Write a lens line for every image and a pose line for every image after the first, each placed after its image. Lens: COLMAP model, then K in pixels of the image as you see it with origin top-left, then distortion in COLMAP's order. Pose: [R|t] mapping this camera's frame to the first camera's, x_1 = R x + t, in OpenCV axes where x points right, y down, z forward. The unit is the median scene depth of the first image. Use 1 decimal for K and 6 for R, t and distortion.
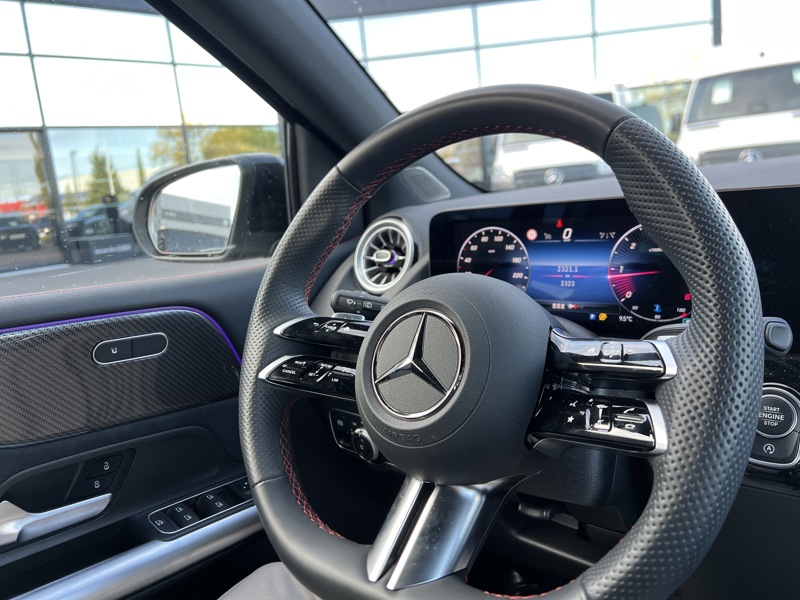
lens RADIAL K [[604.4, 0, 402.9], [0, 604.4, 295.7], [0, 0, 1]] dist [0.067568, -0.079857]
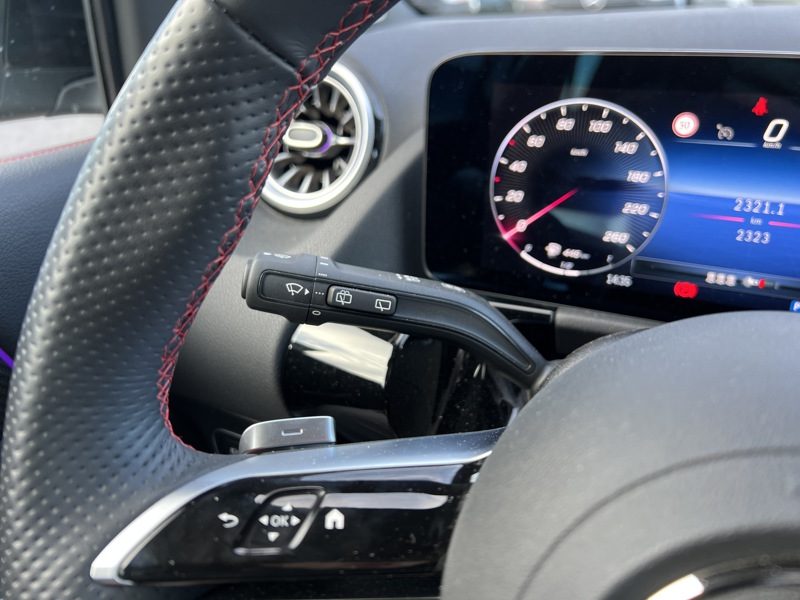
lens RADIAL K [[610.3, 0, 400.0], [0, 610.3, 300.0], [0, 0, 1]] dist [-0.016006, -0.006265]
pose [[0.962346, -0.046532, 0.267815, -0.123172], [-0.026780, 0.964217, 0.263758, -0.086114], [-0.270505, -0.260999, 0.926664, 0.582969]]
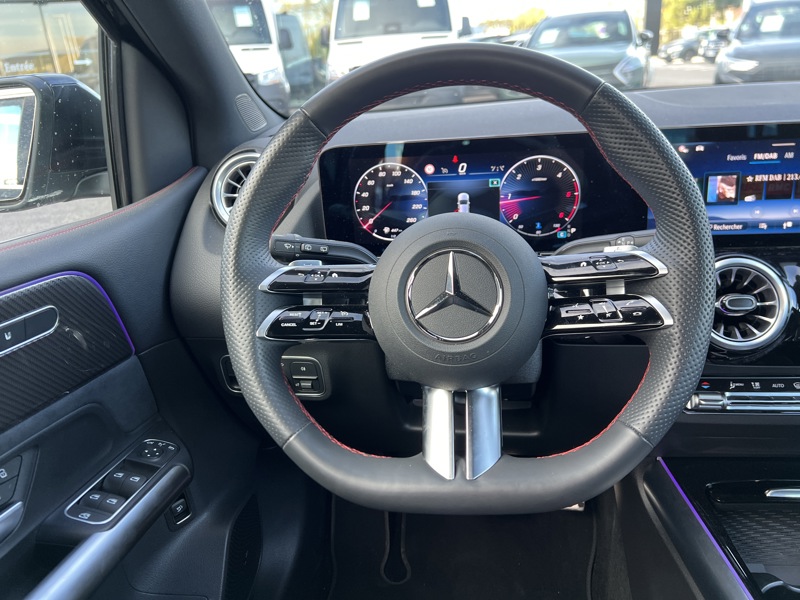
lens RADIAL K [[597.1, 0, 400.0], [0, 597.1, 300.0], [0, 0, 1]] dist [0.083203, -0.112644]
pose [[0.850629, -0.152736, 0.503092, -0.423434], [0.075901, 0.982524, 0.169956, -0.054018], [-0.520258, -0.106384, 0.847357, 0.055077]]
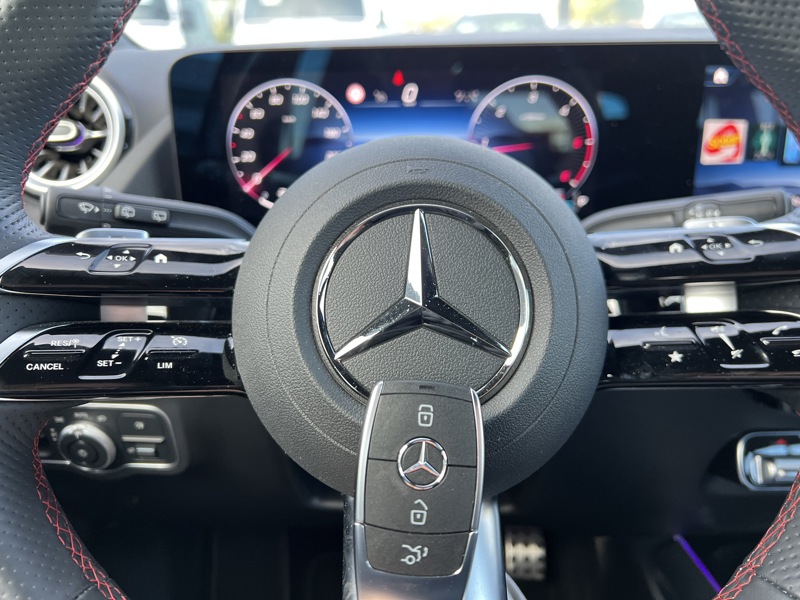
lens RADIAL K [[616.3, 0, 386.2], [0, 616.3, 298.6], [0, 0, 1]] dist [0.009387, -0.002221]
pose [[0.784206, -0.139455, 0.604626, -0.208335], [0.049003, 0.985293, 0.163698, 0.014022], [-0.618562, -0.098745, 0.779507, 0.404055]]
